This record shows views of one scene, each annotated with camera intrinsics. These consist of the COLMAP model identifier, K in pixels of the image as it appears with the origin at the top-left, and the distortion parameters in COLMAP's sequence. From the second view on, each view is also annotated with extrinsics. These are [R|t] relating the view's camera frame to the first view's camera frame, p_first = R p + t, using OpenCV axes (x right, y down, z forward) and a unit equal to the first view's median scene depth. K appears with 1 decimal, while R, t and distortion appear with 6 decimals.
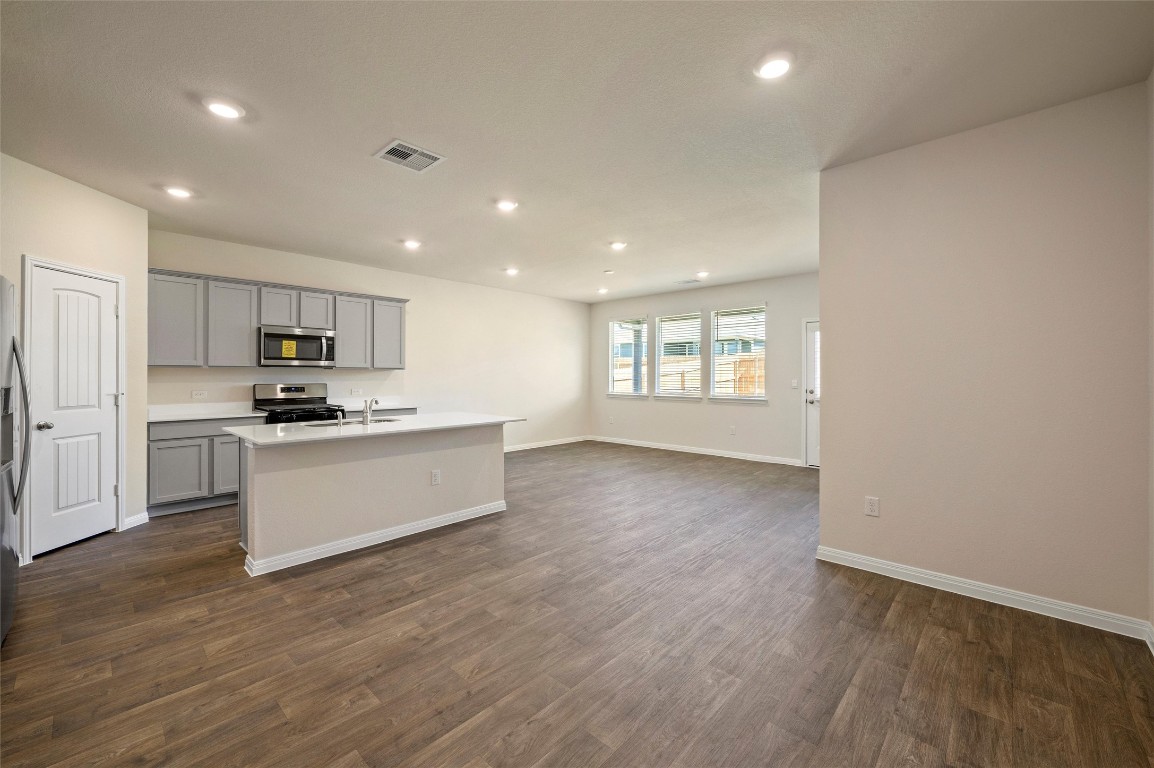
lens RADIAL K [[461.2, 0, 574.4], [0, 461.2, 375.3], [0, 0, 1]] dist [0.000384, 0.000108]
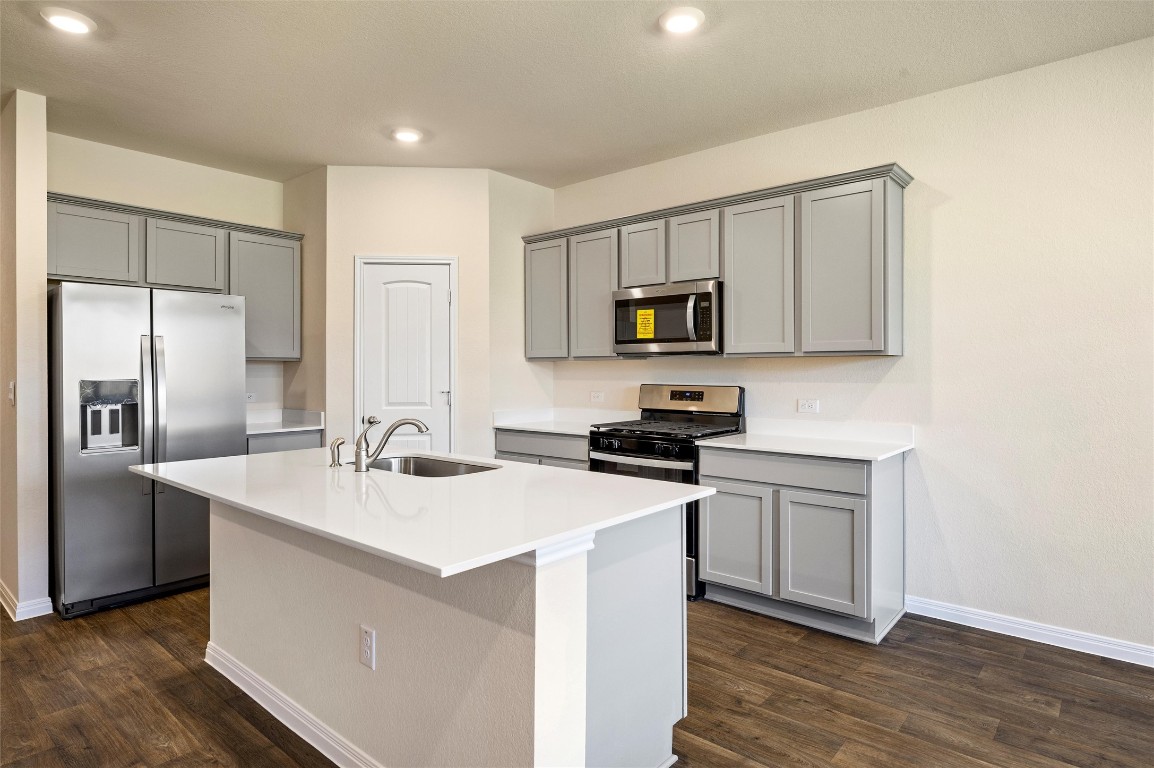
lens RADIAL K [[633.7, 0, 577.2], [0, 633.7, 371.4], [0, 0, 1]] dist [0.000273, -0.000319]
pose [[0.045713, 0.000759, -0.998954, 0.168168], [0.001016, 0.999999, 0.000806, 0.001086], [0.998954, -0.001052, 0.045713, 0.909034]]
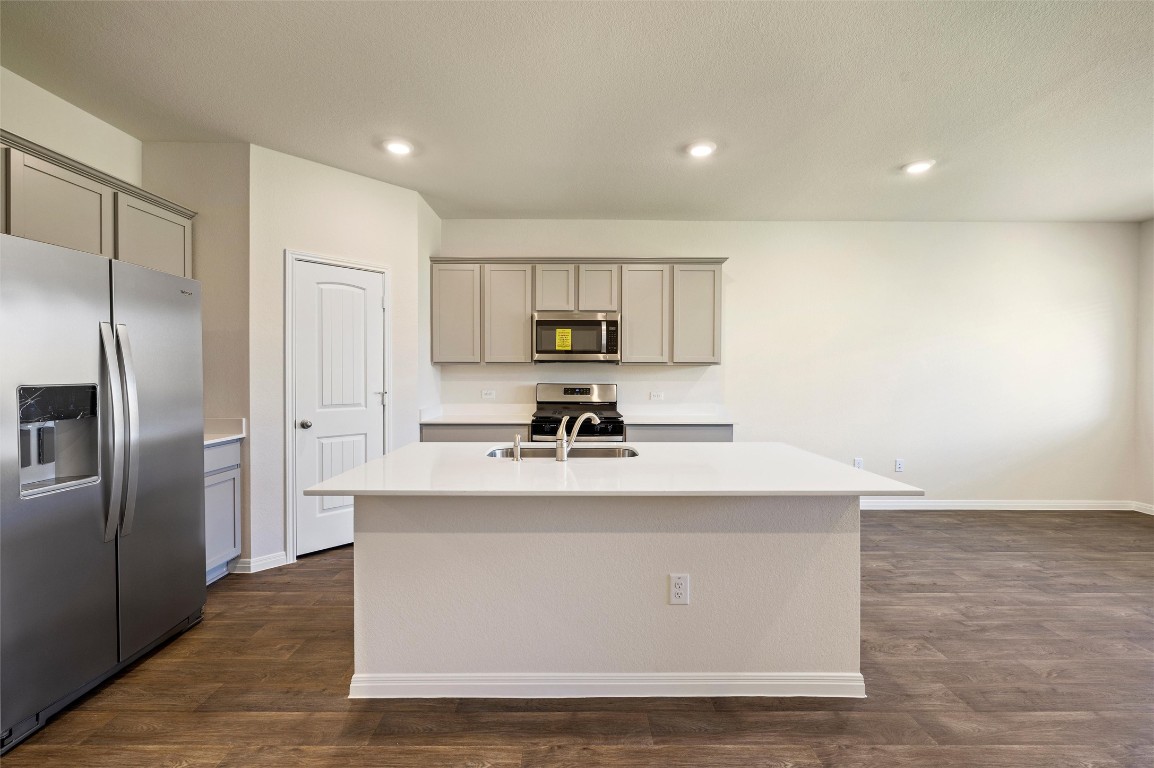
lens RADIAL K [[478.2, 0, 573.9], [0, 478.2, 381.7], [0, 0, 1]] dist [0.000494, 0.000194]
pose [[0.691029, 0.012970, -0.722711, -0.019962], [-0.002159, 0.999872, 0.015879, 0.001935], [0.722824, -0.009413, 0.690968, 0.467058]]
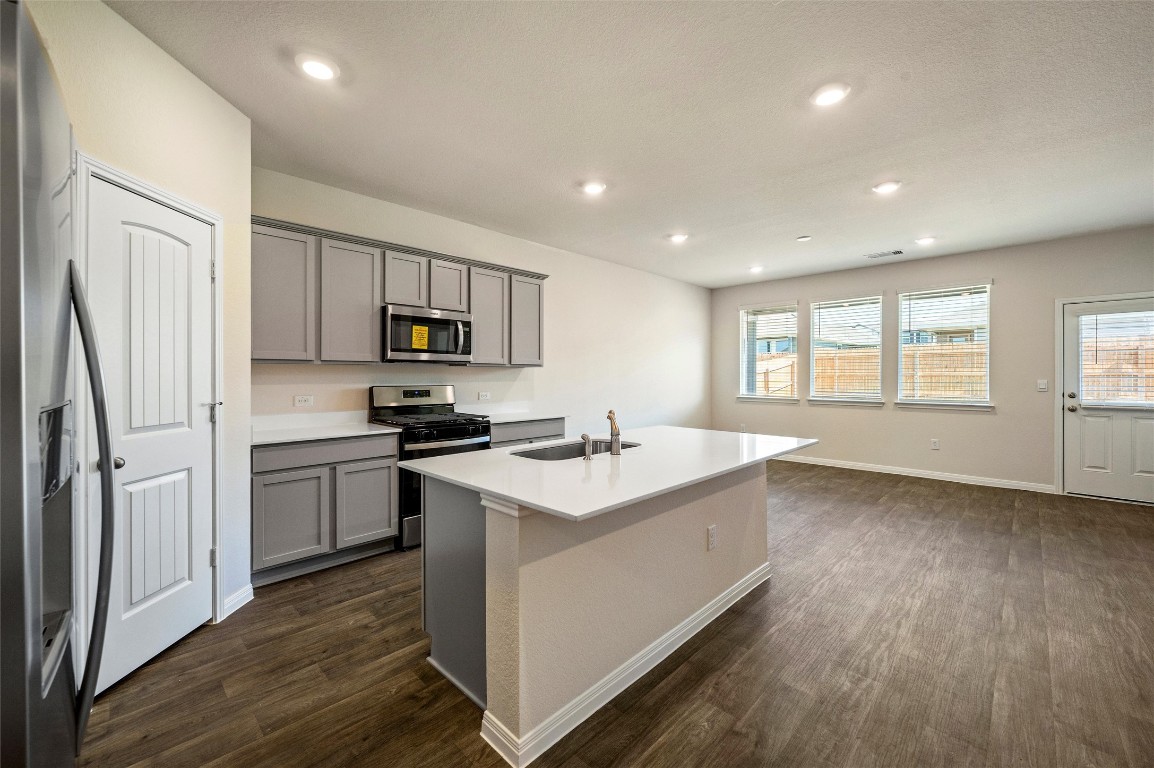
lens RADIAL K [[458.8, 0, 572.2], [0, 458.8, 376.9], [0, 0, 1]] dist [-0.001788, -0.000122]
pose [[0.999692, -0.000836, -0.024784, -0.375850], [0.000910, 0.999995, 0.002988, 0.002597], [0.024782, -0.003010, 0.999688, 0.300904]]
